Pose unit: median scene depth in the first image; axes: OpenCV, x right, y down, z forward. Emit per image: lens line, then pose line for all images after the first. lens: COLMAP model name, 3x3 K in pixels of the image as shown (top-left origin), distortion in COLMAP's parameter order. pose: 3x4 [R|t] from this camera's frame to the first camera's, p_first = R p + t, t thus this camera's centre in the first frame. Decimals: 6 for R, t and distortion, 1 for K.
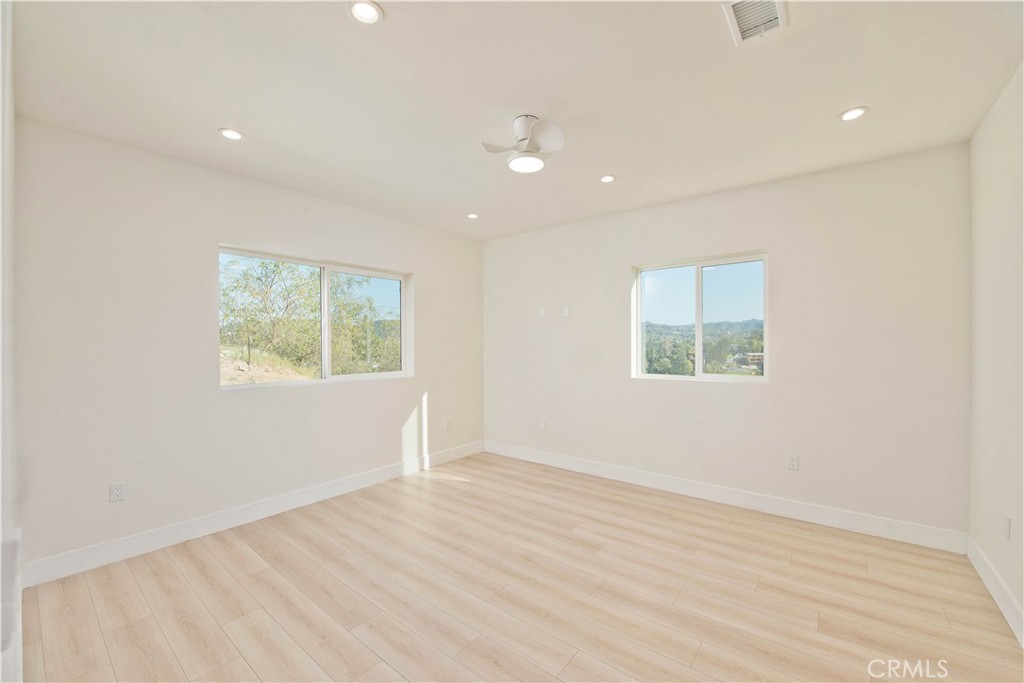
lens RADIAL K [[403.9, 0, 512.0], [0, 403.9, 341.5], [0, 0, 1]] dist [-0.025246, -0.000218]
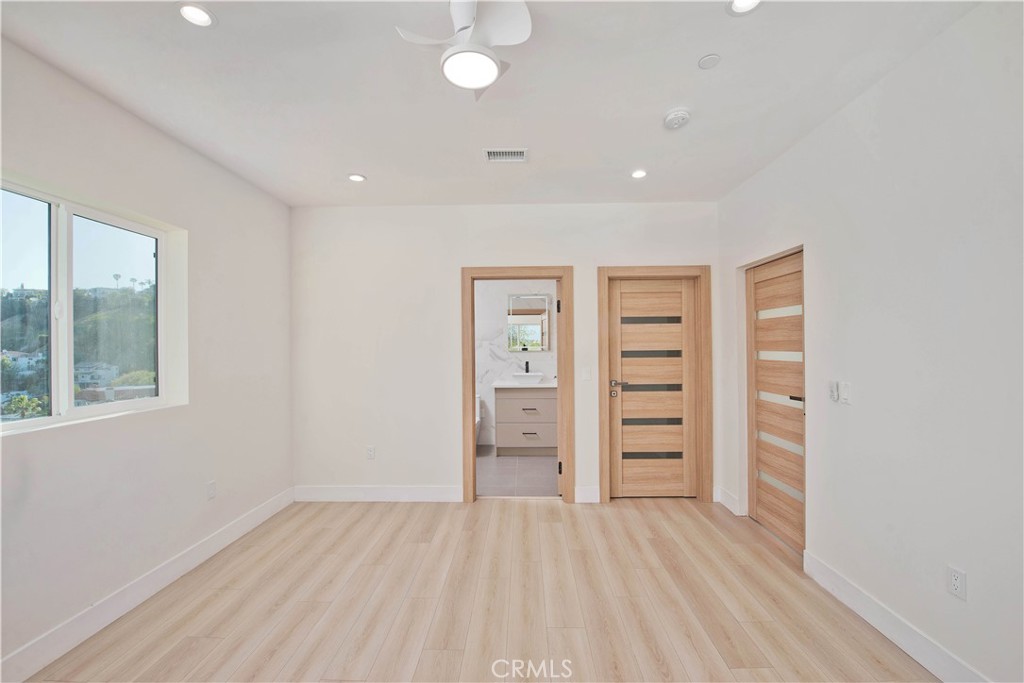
lens RADIAL K [[403.9, 0, 512.0], [0, 403.9, 341.5], [0, 0, 1]] dist [-0.025246, -0.000218]
pose [[-0.604626, 0.024412, 0.796136, -0.467553], [0.013459, 0.999701, -0.020432, 0.011274], [-0.796396, -0.001638, -0.604773, 1.241642]]
